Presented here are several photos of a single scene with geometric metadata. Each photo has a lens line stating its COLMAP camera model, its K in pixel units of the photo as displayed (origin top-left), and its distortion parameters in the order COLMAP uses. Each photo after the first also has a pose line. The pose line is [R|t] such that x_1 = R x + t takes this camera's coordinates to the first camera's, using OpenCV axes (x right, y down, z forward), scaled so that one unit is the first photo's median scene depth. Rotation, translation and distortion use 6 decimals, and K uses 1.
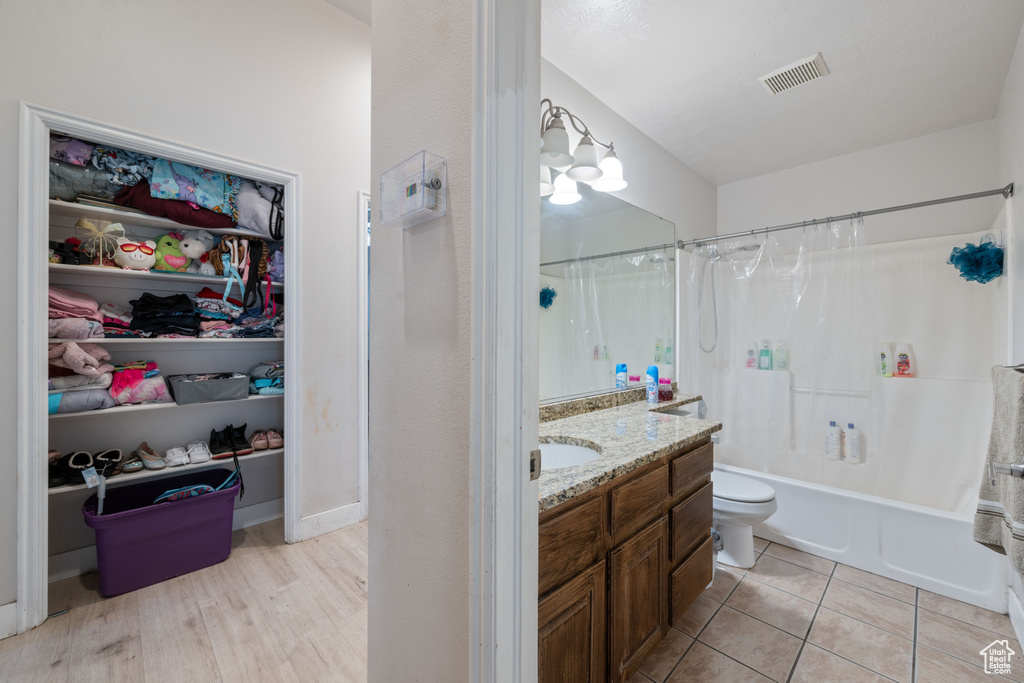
lens RADIAL K [[414.9, 0, 511.2], [0, 414.9, 337.0], [0, 0, 1]] dist [-0.001945, -0.000289]
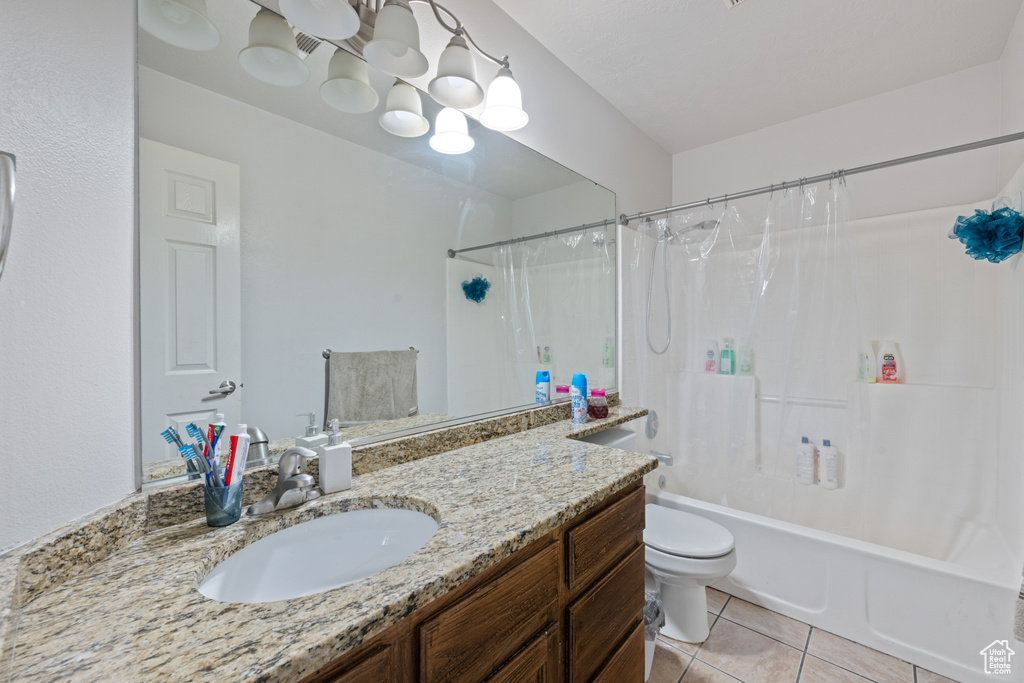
lens RADIAL K [[414.9, 0, 519.2], [0, 414.9, 341.8], [0, 0, 1]] dist [-0.001945, -0.000289]
pose [[0.997778, -0.007610, 0.066192, 0.199036], [0.006801, 0.999900, 0.012433, 0.001132], [-0.066280, -0.011955, 0.997729, 0.277583]]
